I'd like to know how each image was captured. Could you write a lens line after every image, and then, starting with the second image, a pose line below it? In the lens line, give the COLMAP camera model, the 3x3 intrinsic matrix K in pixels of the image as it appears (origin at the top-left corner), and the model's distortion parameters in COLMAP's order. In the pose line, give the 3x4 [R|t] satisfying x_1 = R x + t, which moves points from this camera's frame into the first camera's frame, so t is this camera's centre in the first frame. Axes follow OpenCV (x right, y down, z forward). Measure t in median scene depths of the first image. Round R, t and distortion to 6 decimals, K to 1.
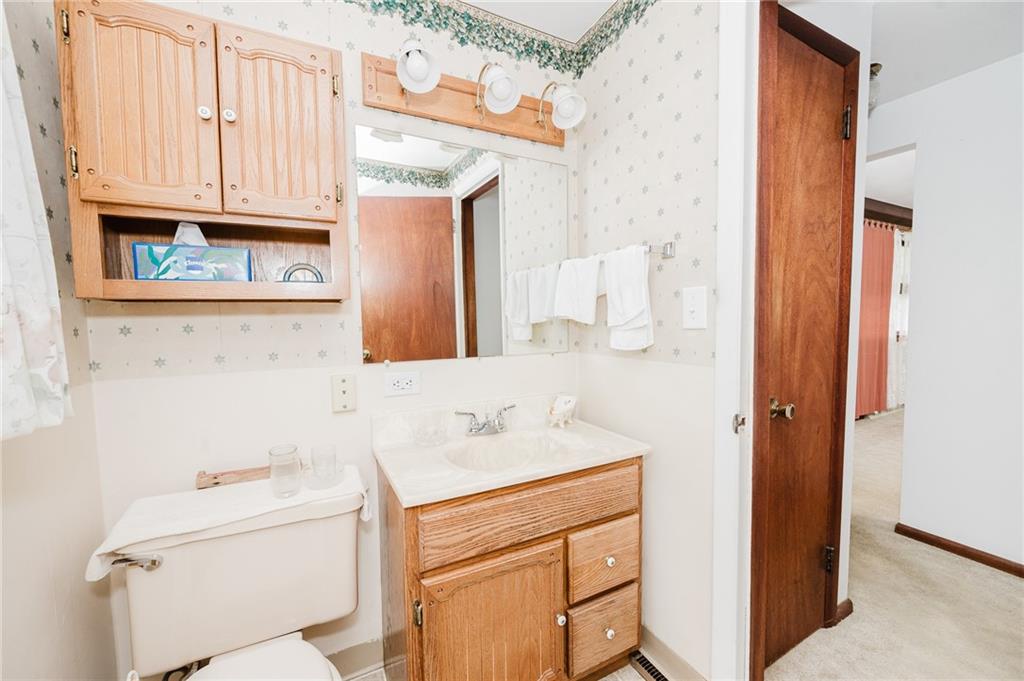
lens RADIAL K [[408.7, 0, 511.8], [0, 408.7, 339.2], [0, 0, 1]] dist [-0.000689, 0.000002]
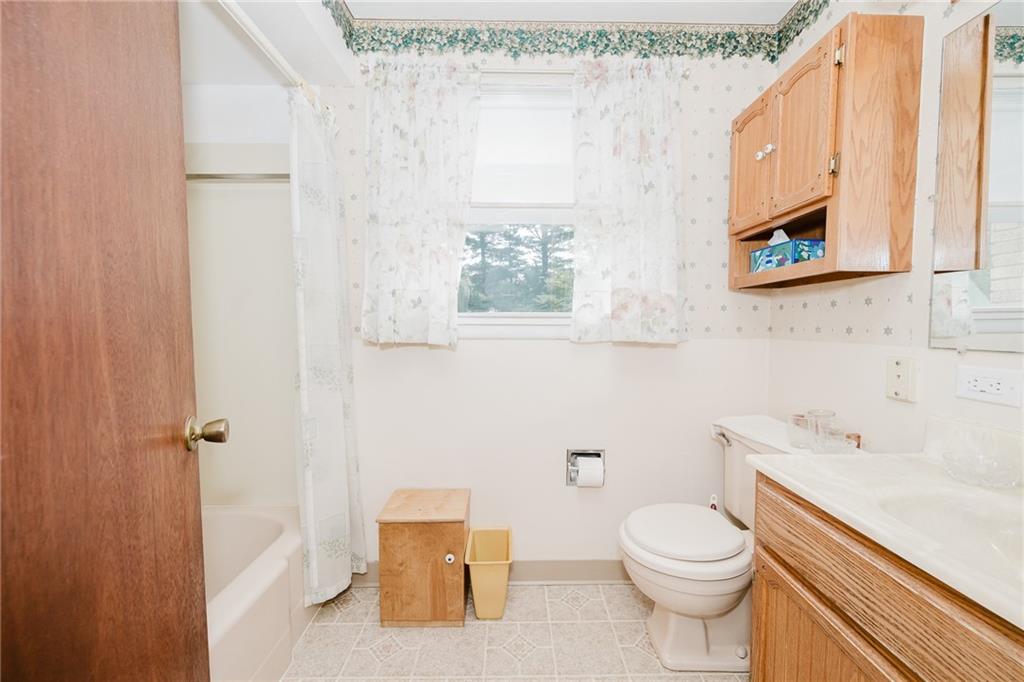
lens RADIAL K [[409.1, 0, 512.4], [0, 409.1, 342.7], [0, 0, 1]] dist [-0.000240, -0.000031]
pose [[-0.458752, 0.058198, -0.886656, 0.873896], [-0.037688, 0.995680, 0.084854, 0.019394], [0.887765, 0.072343, -0.454577, 0.817538]]
